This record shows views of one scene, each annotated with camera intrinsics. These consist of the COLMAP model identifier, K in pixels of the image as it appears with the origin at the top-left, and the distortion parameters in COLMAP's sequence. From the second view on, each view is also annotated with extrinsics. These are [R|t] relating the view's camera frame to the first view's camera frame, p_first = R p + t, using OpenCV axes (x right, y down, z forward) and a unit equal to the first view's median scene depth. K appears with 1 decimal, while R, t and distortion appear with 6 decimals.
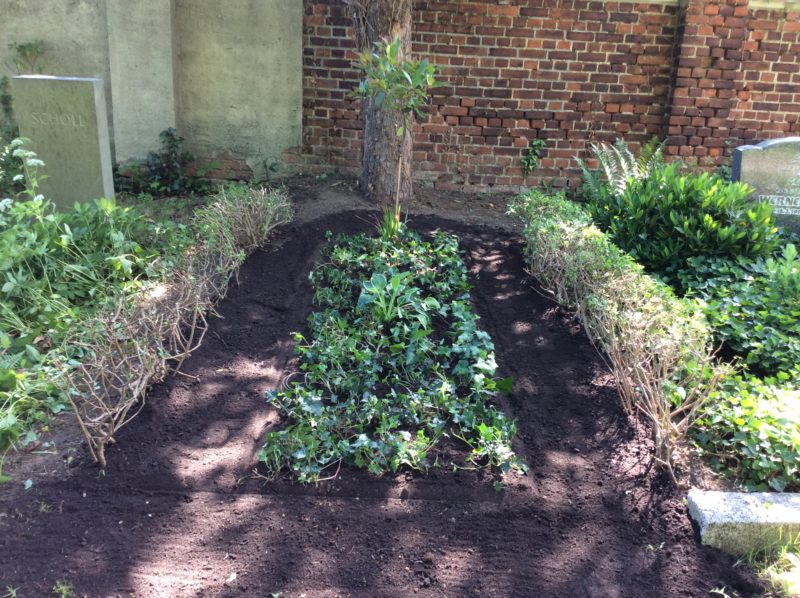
lens RADIAL K [[728.1, 0, 400.6], [0, 728.1, 293.2], [0, 0, 1]] dist [0.109455, -0.192719]
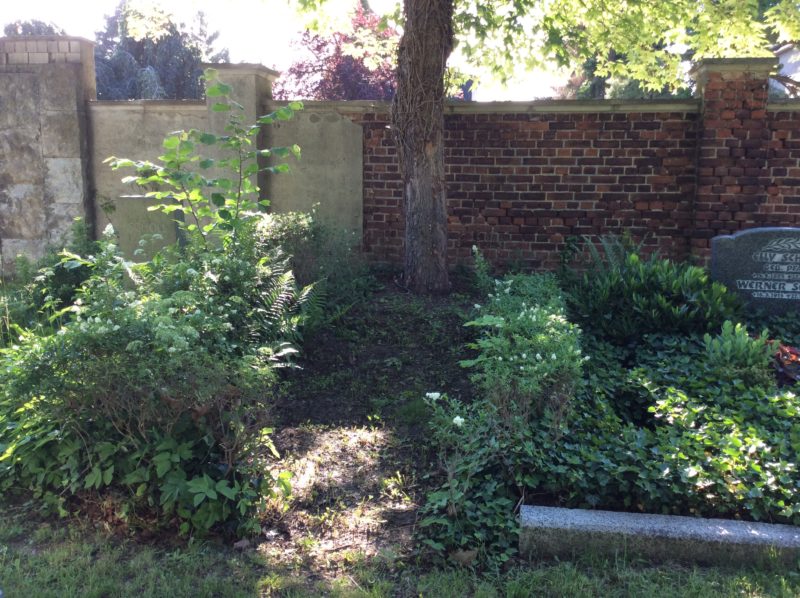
lens RADIAL K [[725.2, 0, 399.5], [0, 725.2, 289.0], [0, 0, 1]] dist [0.147498, -0.290284]
pose [[0.980380, -0.008390, -0.196939, 0.152940], [-0.020323, 0.989467, -0.143323, 0.032105], [0.196067, 0.144514, 0.969883, -0.100974]]
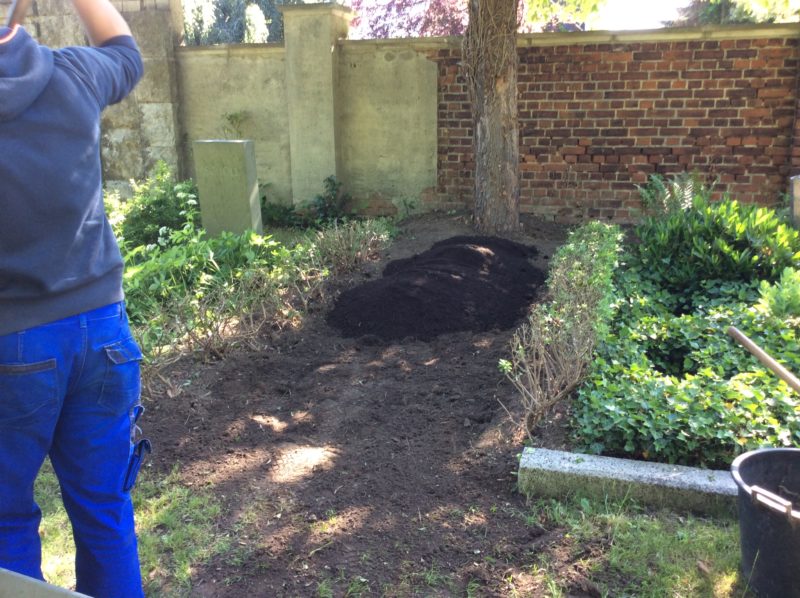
lens RADIAL K [[730.6, 0, 398.1], [0, 730.6, 288.0], [0, 0, 1]] dist [0.115863, -0.202759]
pose [[0.938438, 0.023724, -0.344631, 0.215414], [-0.045605, 0.997415, -0.055524, 0.026901], [0.342423, 0.067823, 0.937095, -0.097547]]
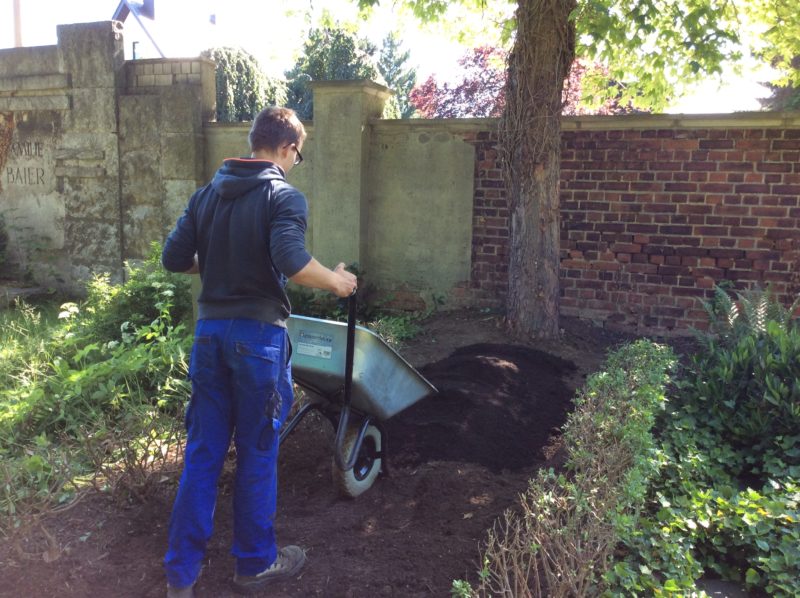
lens RADIAL K [[728.1, 0, 400.6], [0, 728.1, 293.2], [0, 0, 1]] dist [0.109455, -0.192719]
pose [[0.901027, 0.032081, -0.432575, 0.225865], [-0.104712, 0.983854, -0.145144, -0.025378], [0.420934, 0.176074, 0.889838, 0.052128]]
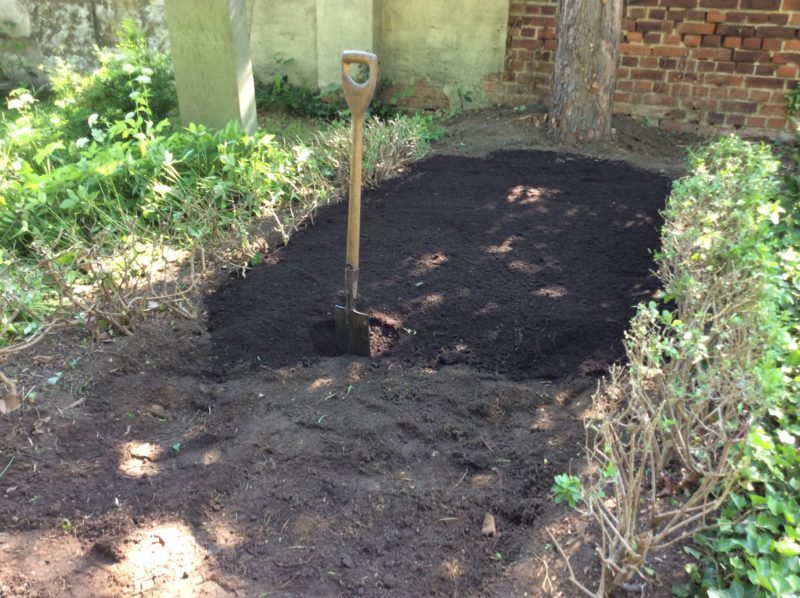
lens RADIAL K [[724.1, 0, 399.4], [0, 724.1, 296.5], [0, 0, 1]] dist [0.087285, -0.141863]
pose [[0.897926, 0.144462, -0.415763, 0.158076], [-0.105774, 0.987745, 0.114765, -0.023783], [0.427247, -0.059074, 0.902203, 0.148958]]
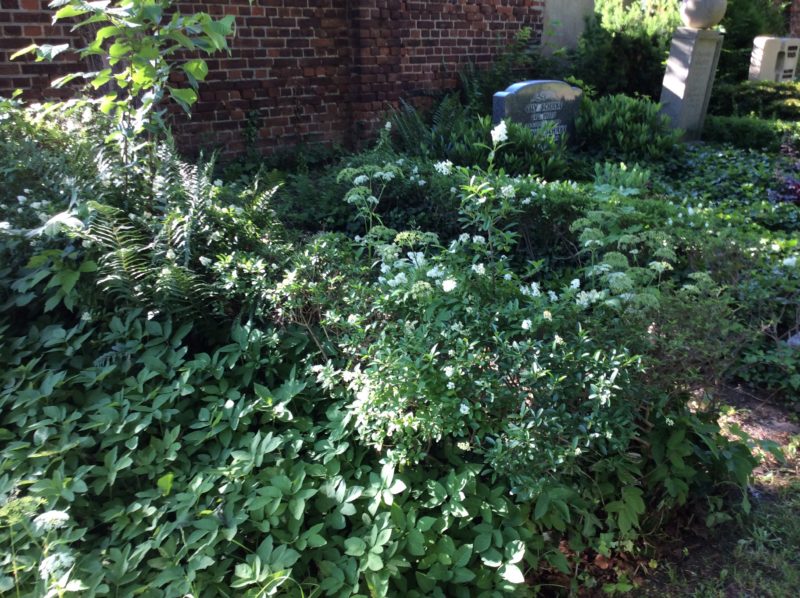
lens RADIAL K [[730.6, 0, 398.1], [0, 730.6, 288.0], [0, 0, 1]] dist [0.115863, -0.202759]
pose [[0.757753, -0.260543, 0.598271, -0.320606], [0.238082, 0.964017, 0.118276, -0.053072], [-0.607559, 0.052814, 0.792517, 0.124843]]
